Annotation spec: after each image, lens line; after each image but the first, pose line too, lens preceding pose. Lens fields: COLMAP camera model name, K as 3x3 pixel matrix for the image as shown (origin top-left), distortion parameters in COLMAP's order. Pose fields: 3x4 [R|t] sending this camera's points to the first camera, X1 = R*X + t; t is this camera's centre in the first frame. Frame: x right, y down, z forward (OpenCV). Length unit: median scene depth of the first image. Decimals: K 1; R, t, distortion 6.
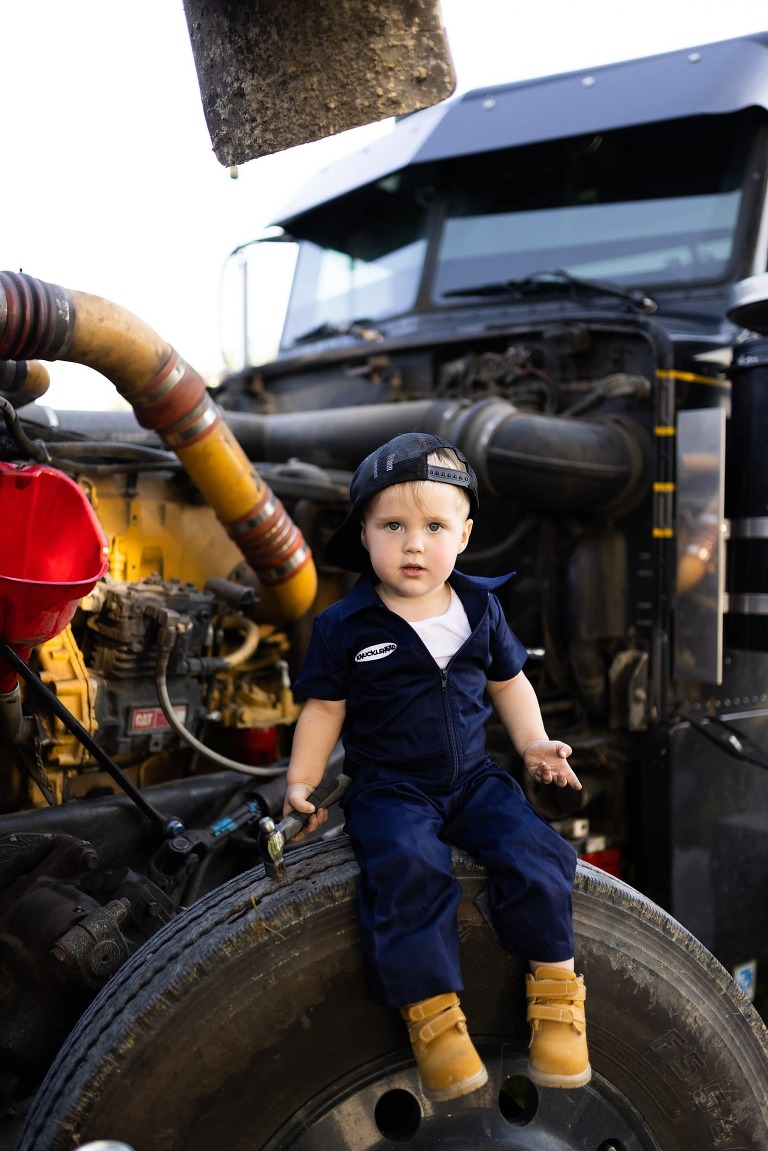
lens RADIAL K [[1190.3, 0, 384.0], [0, 1190.3, 575.5], [0, 0, 1]] dist [0.002786, 0.000309]
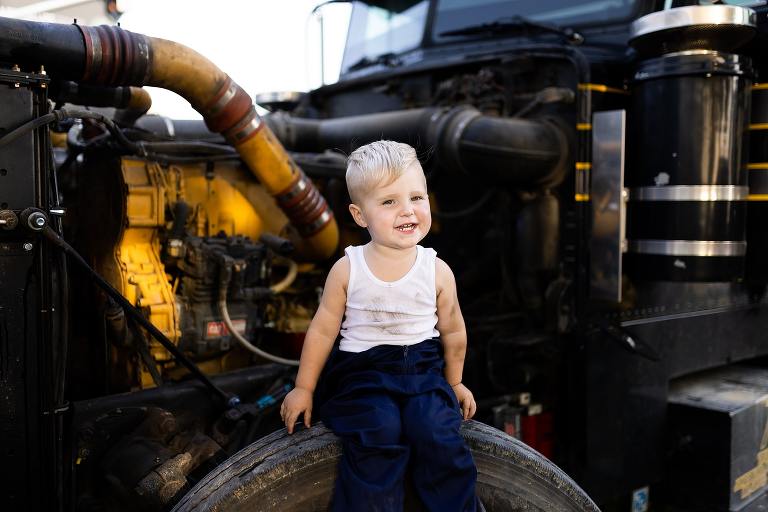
lens RADIAL K [[758.5, 0, 393.9], [0, 758.5, 264.4], [0, 0, 1]] dist [-0.001065, 0.006002]
pose [[0.997487, -0.004630, -0.070705, 0.087441], [0.008744, 0.998279, 0.057984, -0.012690], [0.070315, -0.058456, 0.995811, 0.074420]]
